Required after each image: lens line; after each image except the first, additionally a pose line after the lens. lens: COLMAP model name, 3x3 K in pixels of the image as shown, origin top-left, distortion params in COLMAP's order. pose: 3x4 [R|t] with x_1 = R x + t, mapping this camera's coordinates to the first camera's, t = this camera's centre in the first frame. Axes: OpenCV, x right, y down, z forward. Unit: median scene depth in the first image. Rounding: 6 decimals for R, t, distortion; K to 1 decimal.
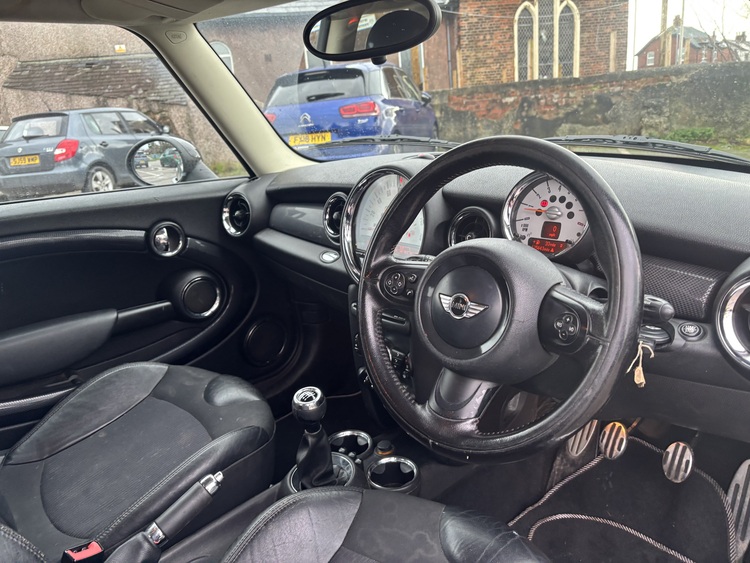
lens RADIAL K [[560.2, 0, 373.9], [0, 560.2, 278.5], [0, 0, 1]] dist [0.014725, -0.025629]
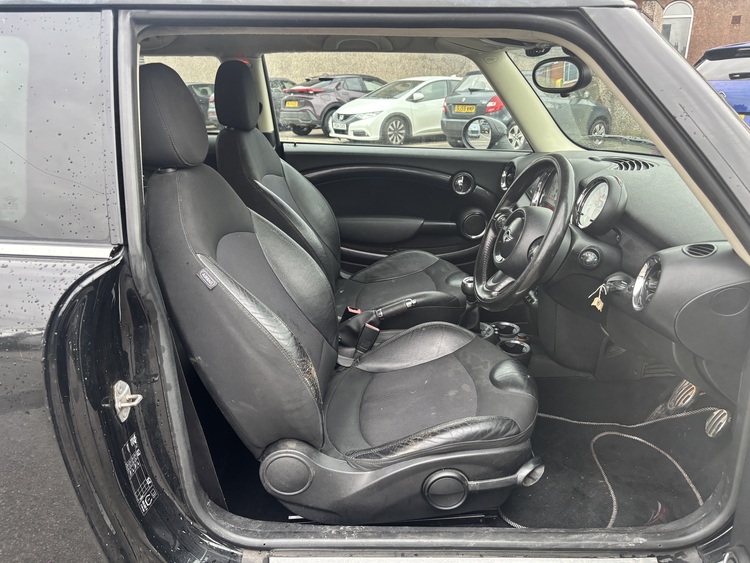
lens RADIAL K [[560.2, 0, 375.8], [0, 560.2, 284.3], [0, 0, 1]] dist [0.014725, -0.025629]
pose [[0.741370, 0.295572, -0.602501, 0.085493], [-0.245579, 0.955002, 0.166319, -0.000235], [0.624549, 0.024657, 0.780596, -0.068053]]
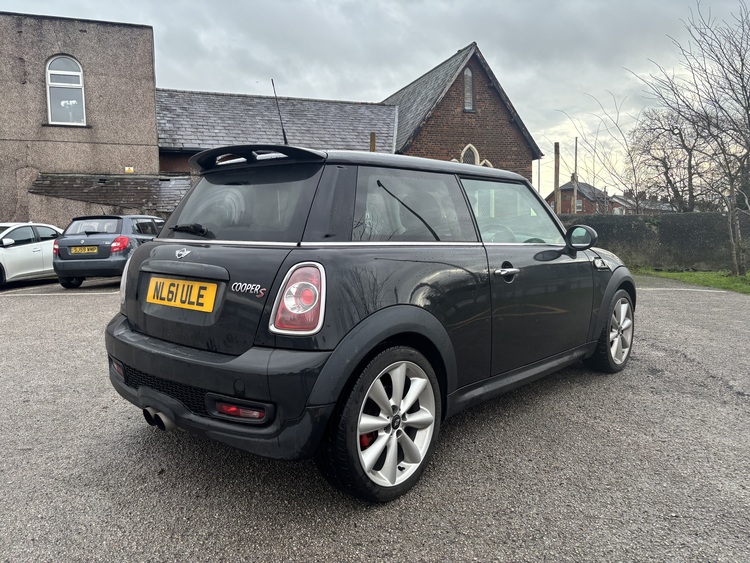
lens RADIAL K [[560.2, 0, 374.4], [0, 560.2, 282.1], [0, 0, 1]] dist [0.014725, -0.025629]
pose [[0.989573, 0.053232, 0.133832, -0.131144], [-0.023863, 0.976948, -0.212139, 0.123235], [-0.142039, 0.206734, 0.968032, -0.337890]]
